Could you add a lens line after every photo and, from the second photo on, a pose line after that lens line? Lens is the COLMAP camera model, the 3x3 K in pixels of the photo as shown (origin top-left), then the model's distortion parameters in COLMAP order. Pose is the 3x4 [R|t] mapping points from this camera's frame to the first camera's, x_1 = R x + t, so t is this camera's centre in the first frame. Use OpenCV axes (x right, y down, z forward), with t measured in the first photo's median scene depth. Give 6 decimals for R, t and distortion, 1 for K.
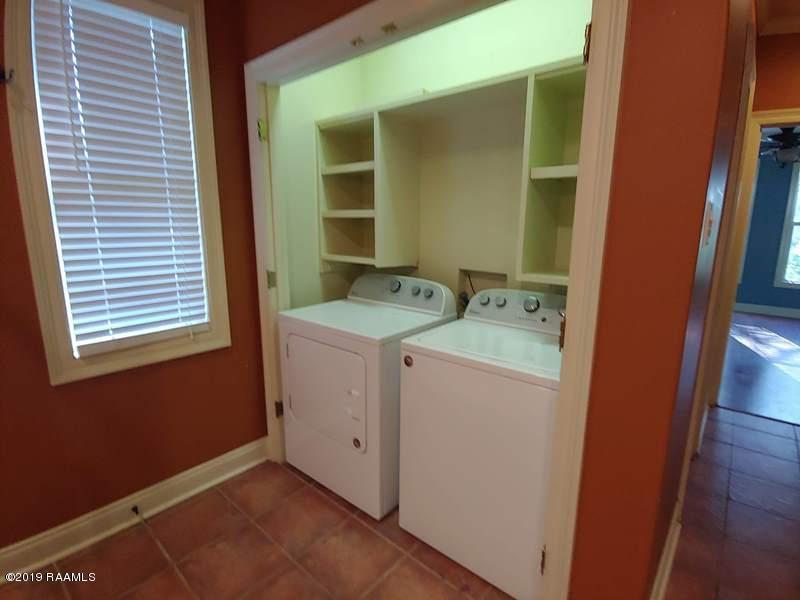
lens RADIAL K [[401.4, 0, 399.6], [0, 401.4, 298.7], [0, 0, 1]] dist [-0.000329, -0.000583]
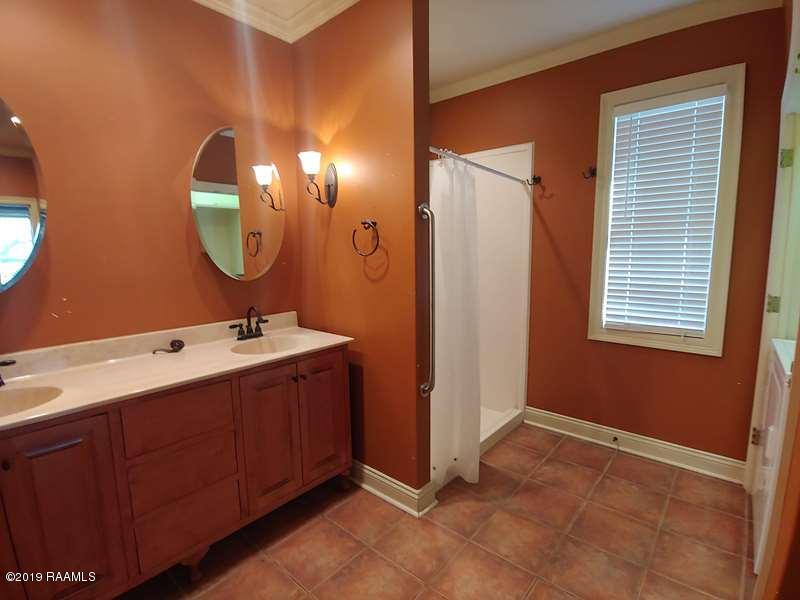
lens RADIAL K [[391.5, 0, 398.8], [0, 391.5, 283.1], [0, 0, 1]] dist [-0.000875, -0.000257]
pose [[0.009194, 0.086530, -0.996207, 0.734523], [-0.184462, 0.979298, 0.083359, -0.011074], [0.982797, 0.182996, 0.024965, 0.072893]]
